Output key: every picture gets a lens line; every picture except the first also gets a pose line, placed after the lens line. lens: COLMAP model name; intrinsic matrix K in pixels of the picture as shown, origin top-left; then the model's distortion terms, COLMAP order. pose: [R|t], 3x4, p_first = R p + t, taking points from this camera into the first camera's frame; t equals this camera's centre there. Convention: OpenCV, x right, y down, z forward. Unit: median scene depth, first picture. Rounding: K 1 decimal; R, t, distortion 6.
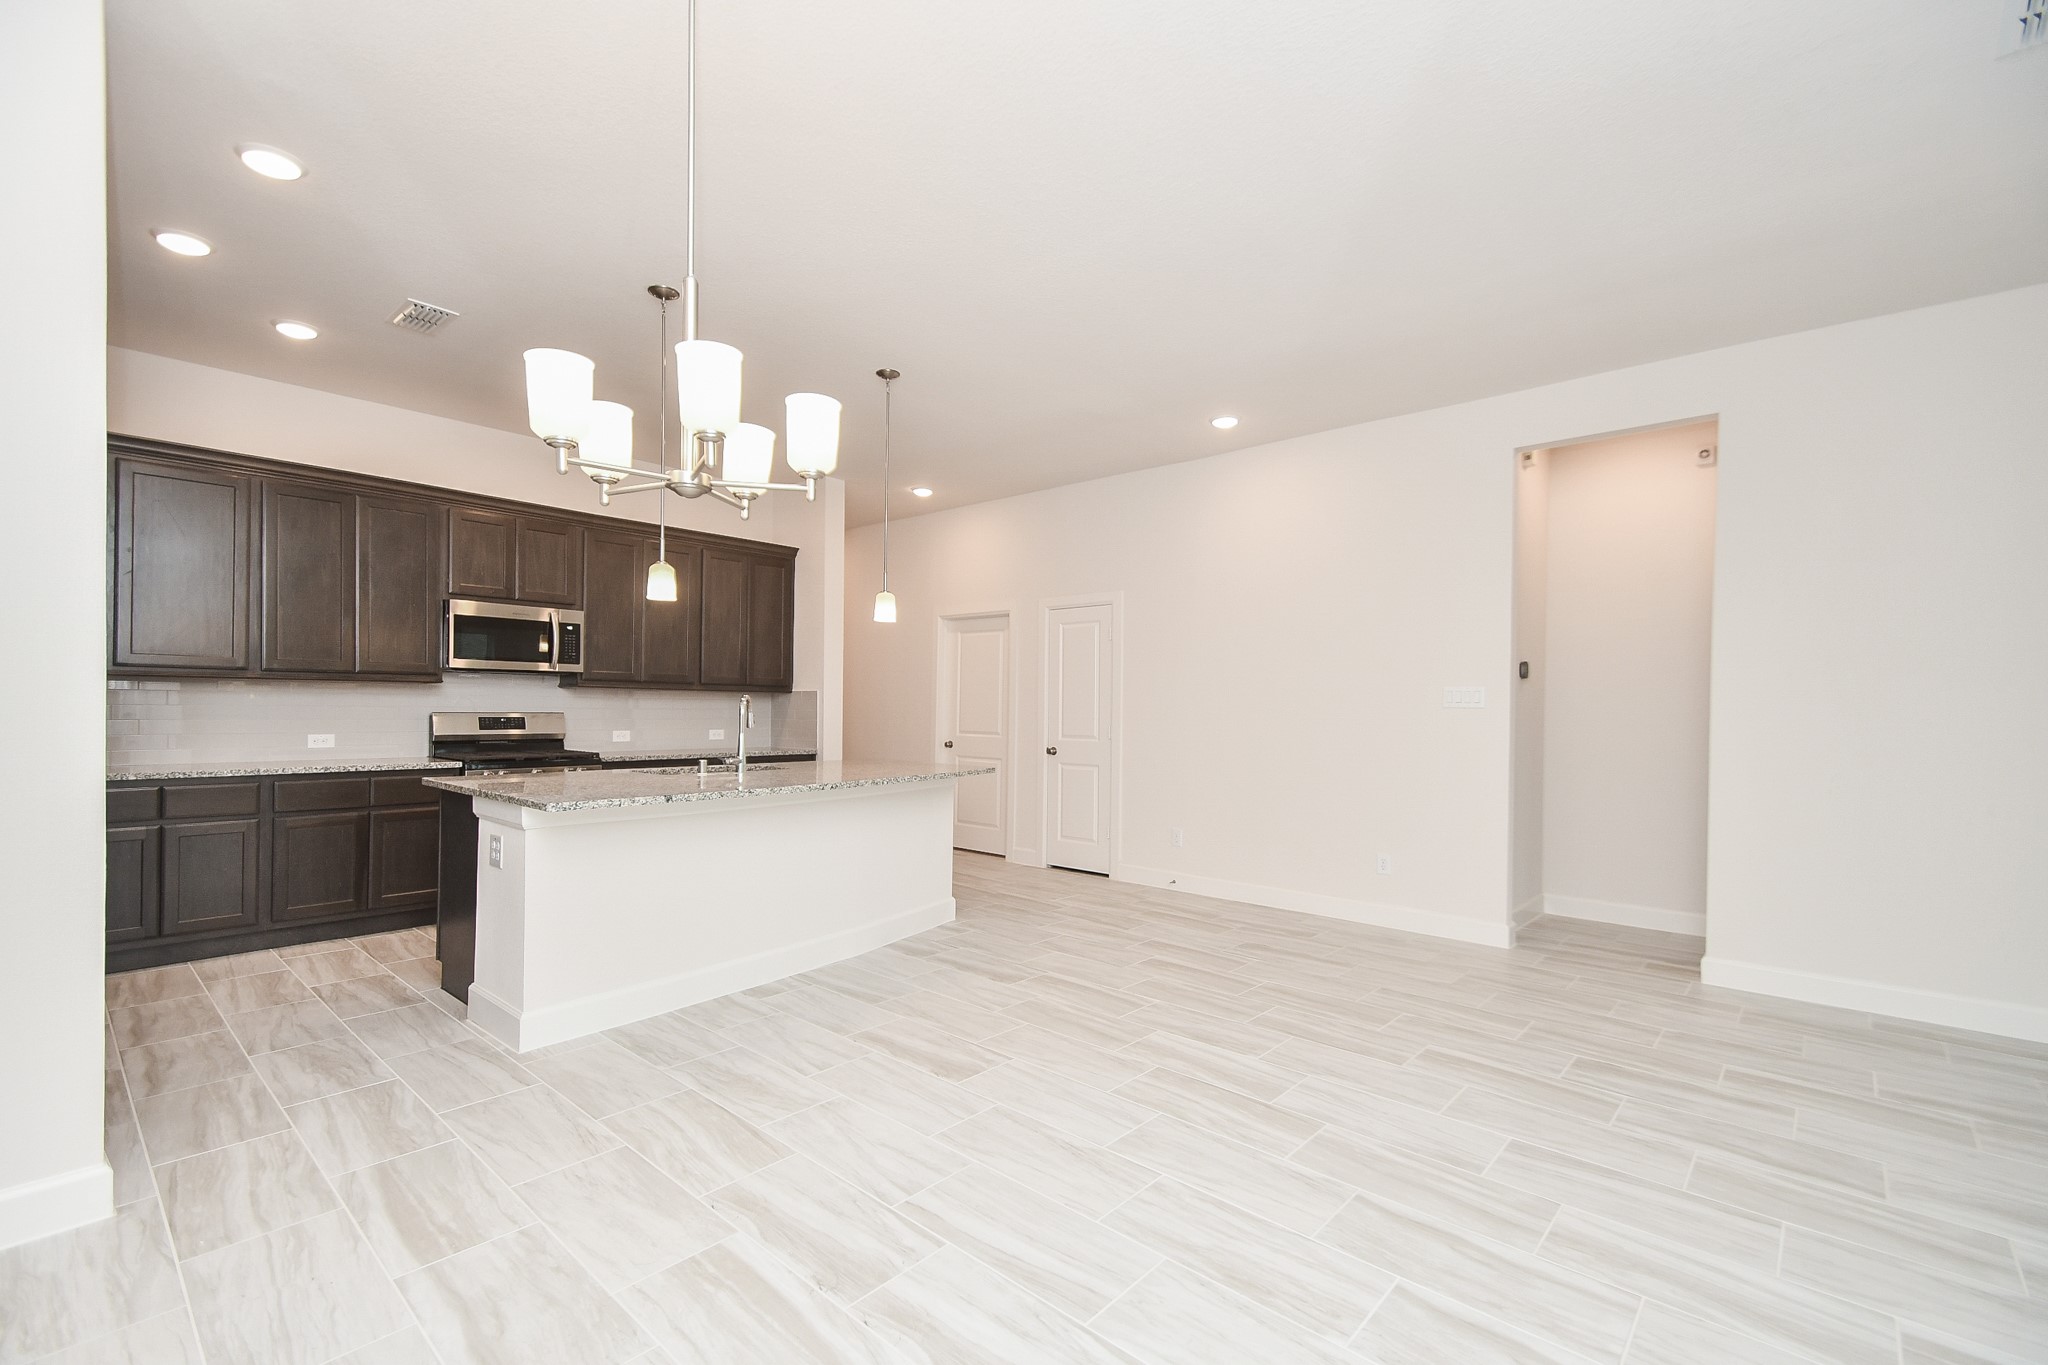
lens RADIAL K [[885.6, 0, 1023.2], [0, 885.6, 693.8], [0, 0, 1]] dist [0.013671, -0.000777]
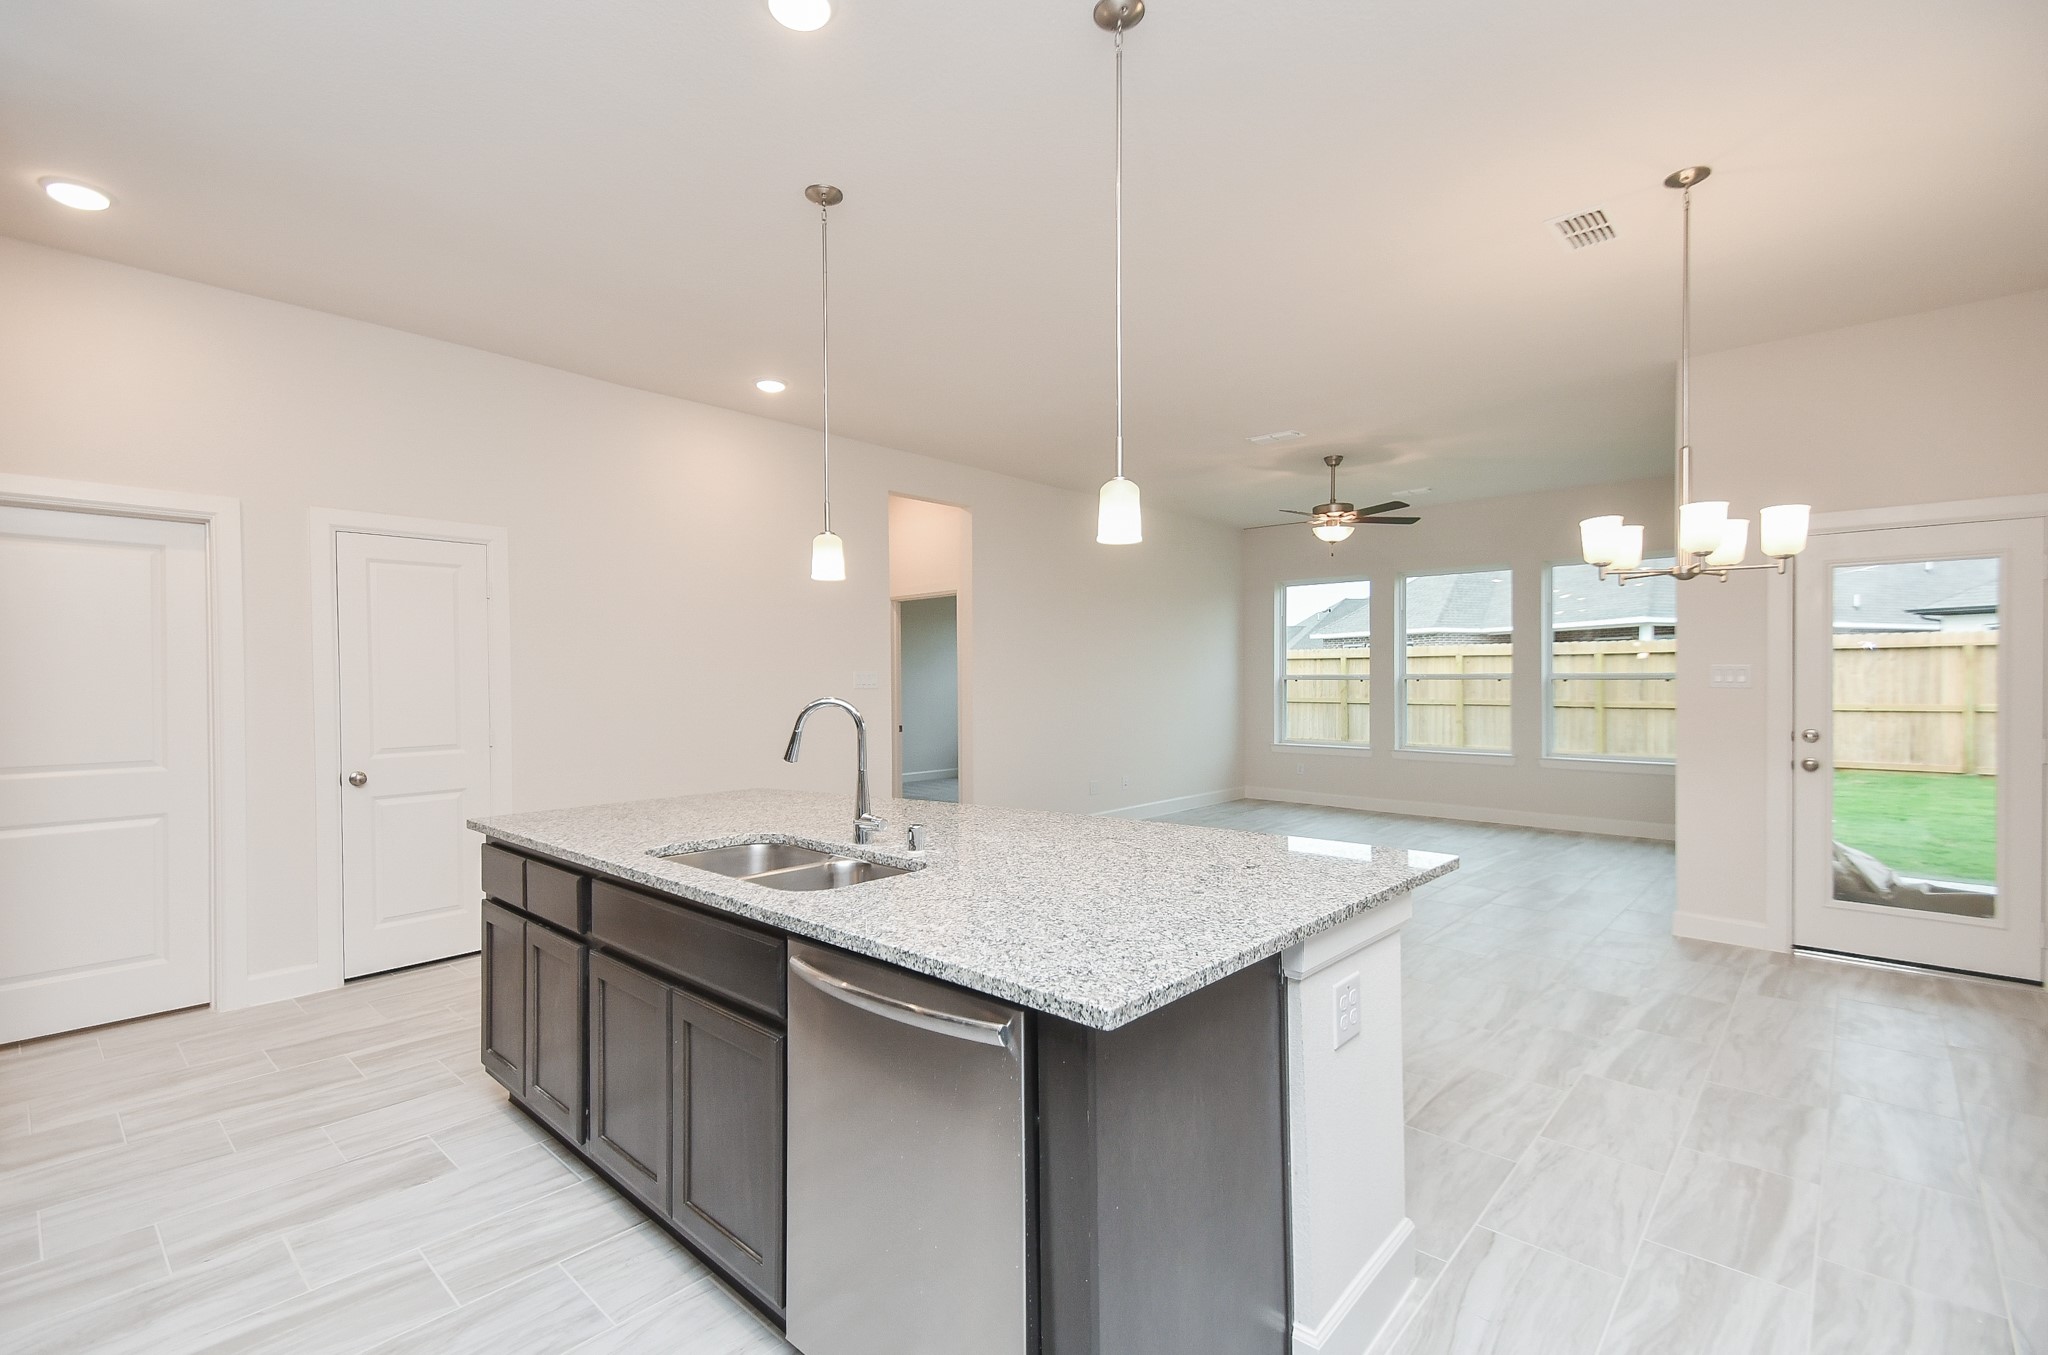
lens RADIAL K [[885.6, 0, 1026.1], [0, 885.6, 667.4], [0, 0, 1]] dist [0.013671, -0.000777]
pose [[0.034381, -0.004750, 0.999398, -0.791321], [-0.005984, 0.999970, 0.004958, -0.019845], [-0.999391, -0.006150, 0.034352, 0.825488]]
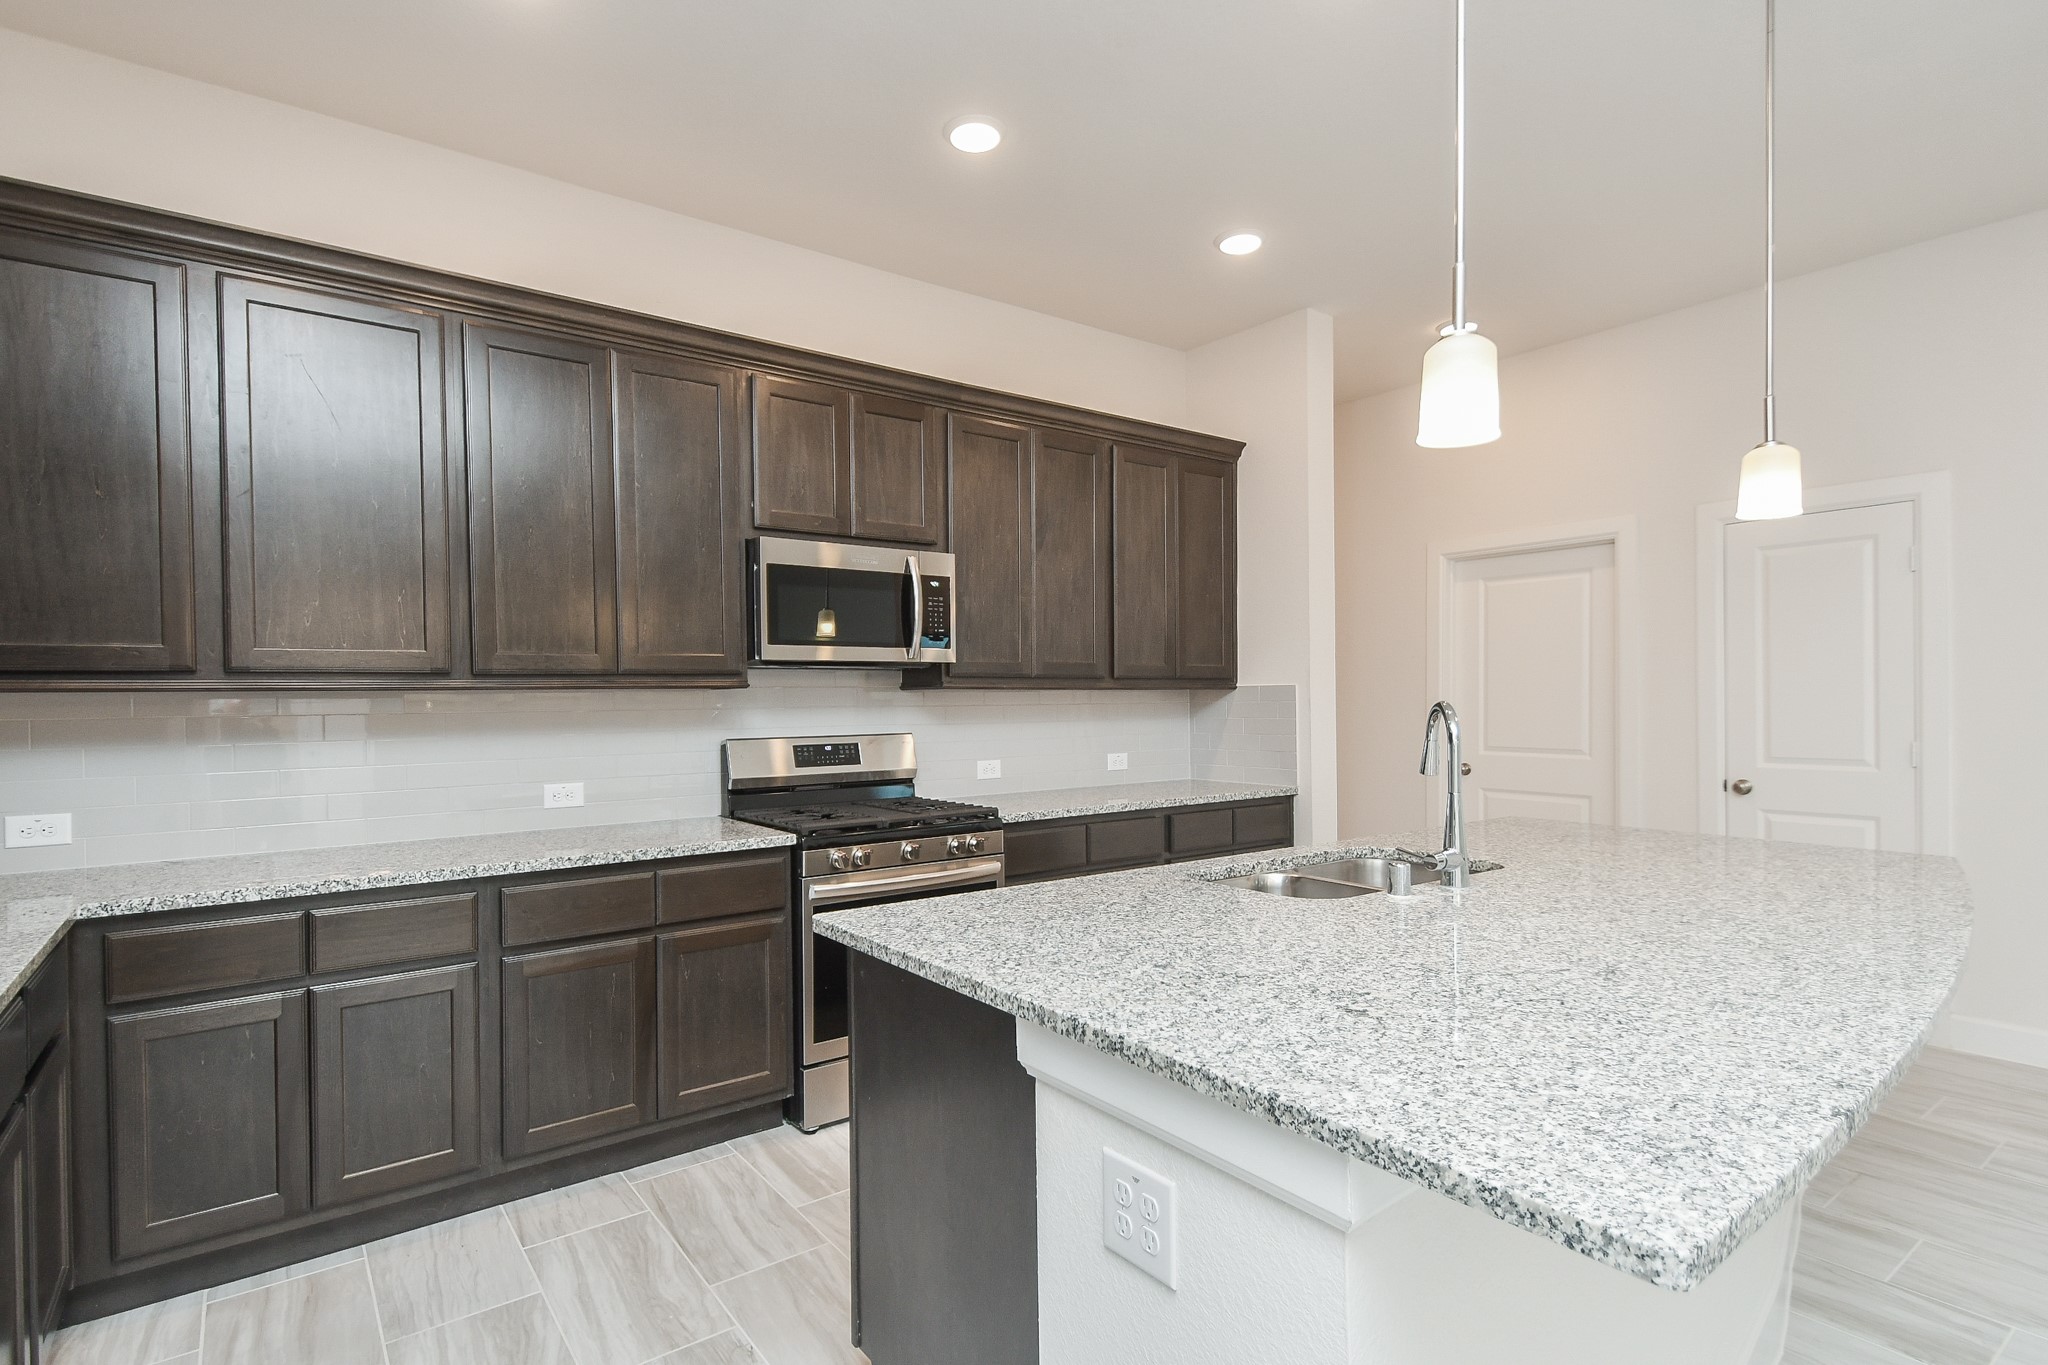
lens RADIAL K [[1022.2, 0, 1028.2], [0, 1022.2, 696.9], [0, 0, 1]] dist [0.021057, 0.003108]
pose [[0.979917, -0.020210, -0.198381, -0.395621], [0.022989, 0.999667, 0.011713, -0.011105], [0.198079, -0.016038, 0.980055, 0.452459]]
